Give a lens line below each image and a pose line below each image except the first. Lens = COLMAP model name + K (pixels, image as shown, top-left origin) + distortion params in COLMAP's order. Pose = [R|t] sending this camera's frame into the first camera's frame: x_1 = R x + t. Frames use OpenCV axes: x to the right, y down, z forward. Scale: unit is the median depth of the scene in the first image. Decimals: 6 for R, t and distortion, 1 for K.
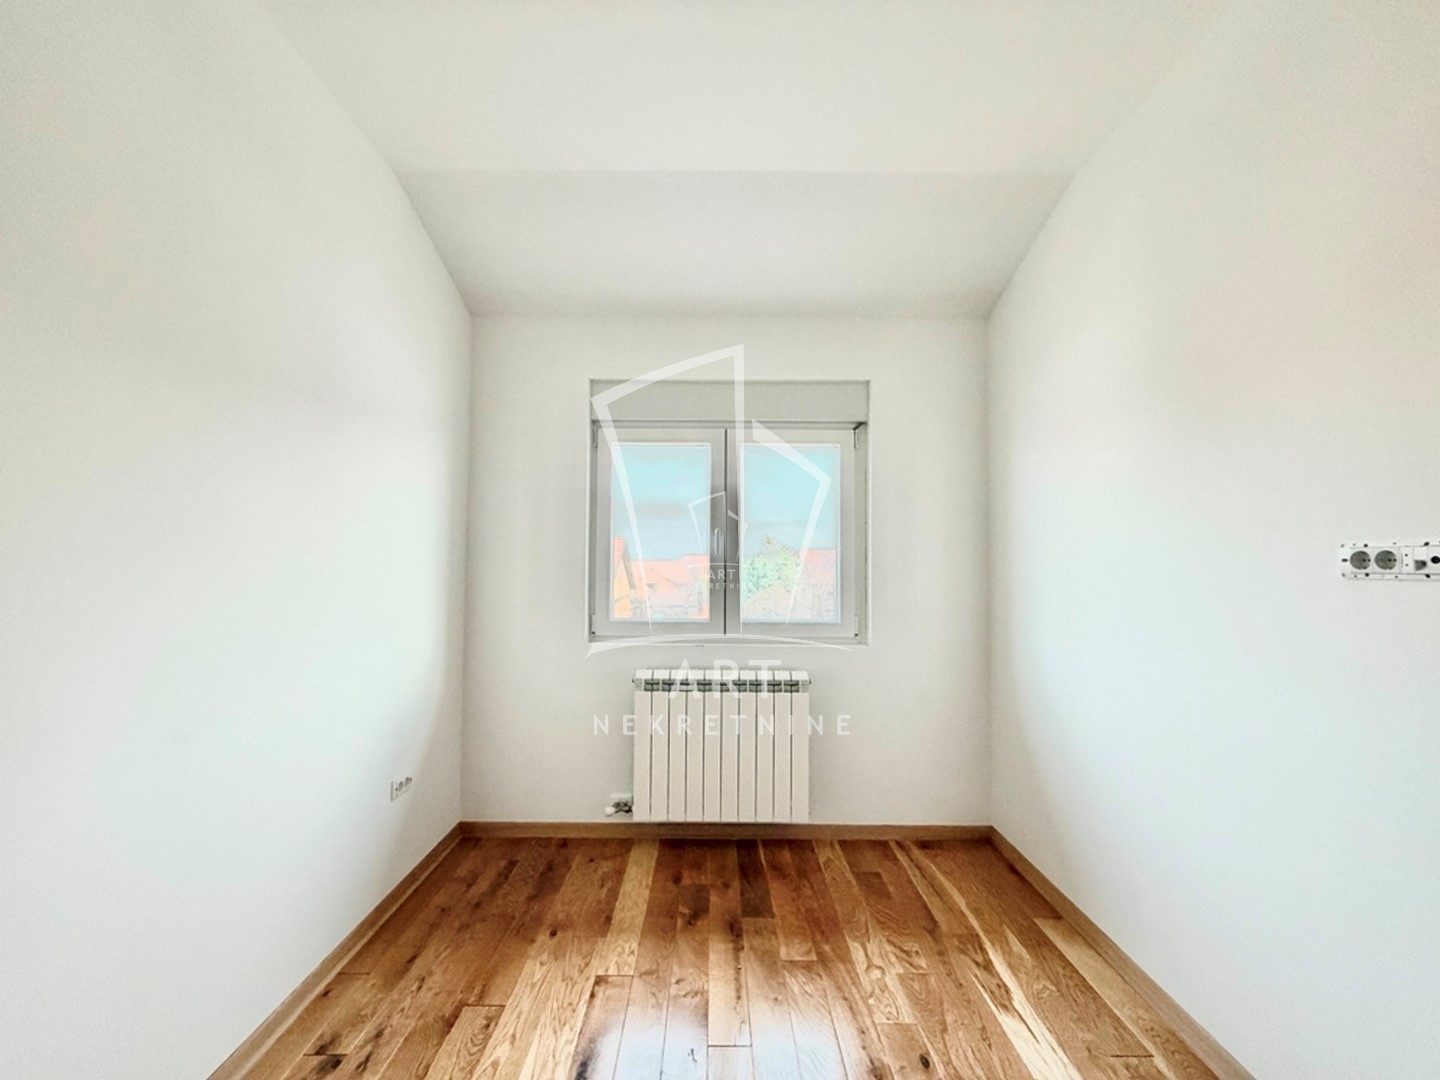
lens RADIAL K [[572.1, 0, 714.8], [0, 572.1, 543.0], [0, 0, 1]] dist [-0.000962, 0.000182]
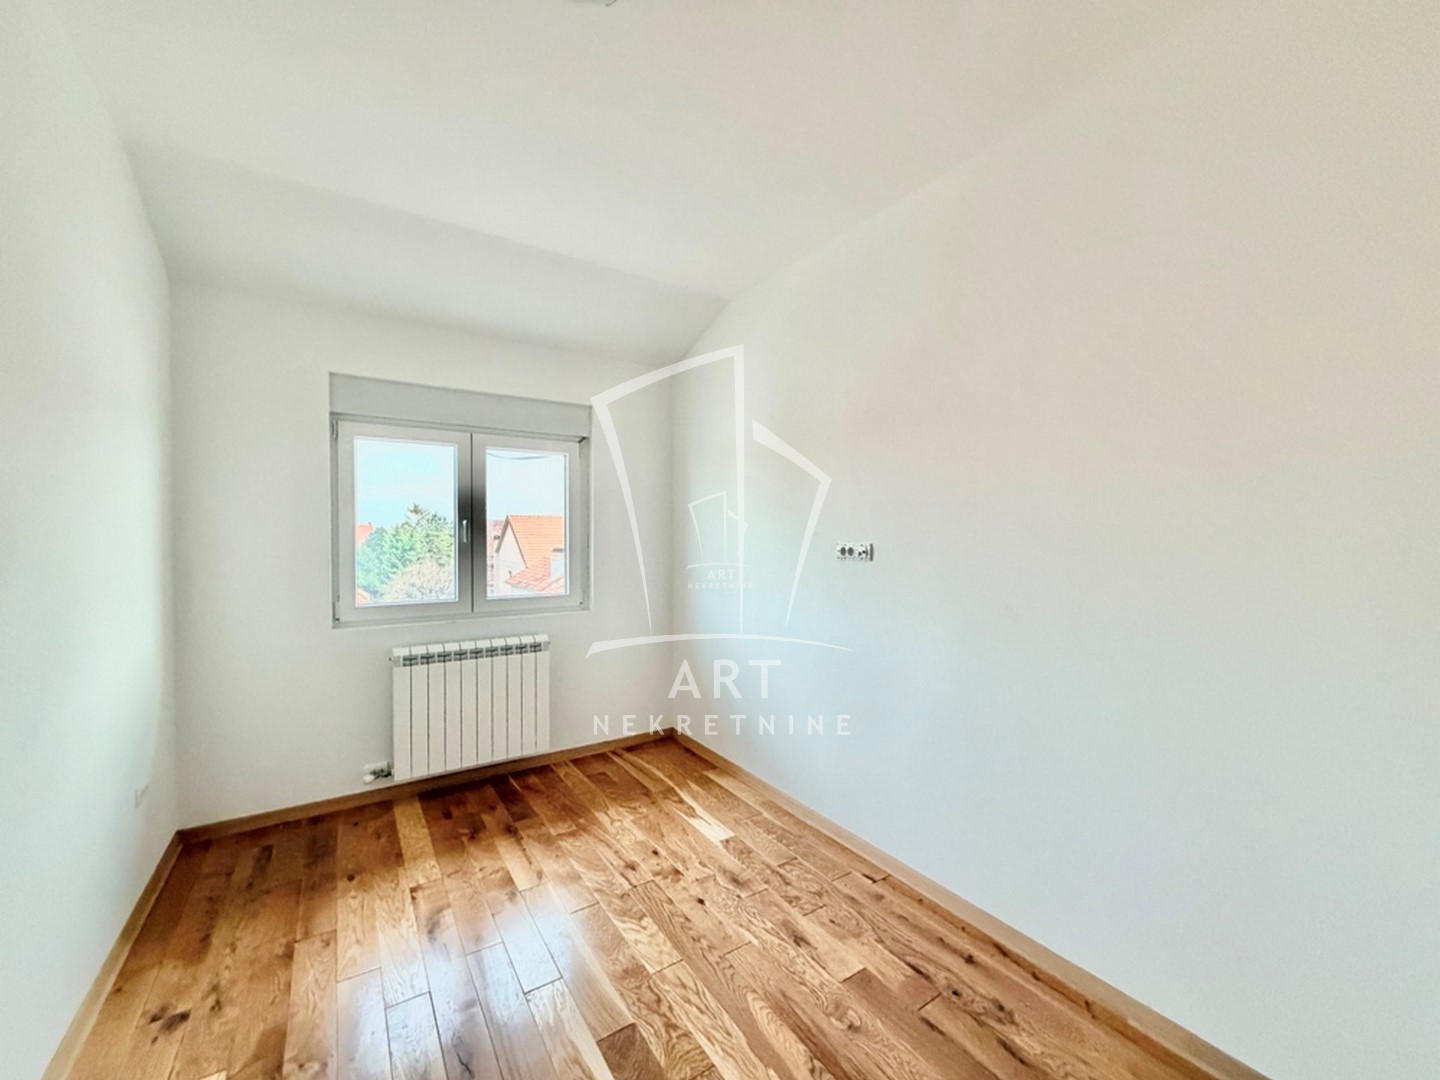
lens RADIAL K [[572.1, 0, 714.8], [0, 572.1, 543.0], [0, 0, 1]] dist [-0.000962, 0.000182]
pose [[0.835219, -0.013706, 0.549746, -0.262984], [-0.014706, 0.998775, 0.047244, -0.051570], [-0.549721, -0.047544, 0.833995, -0.298086]]
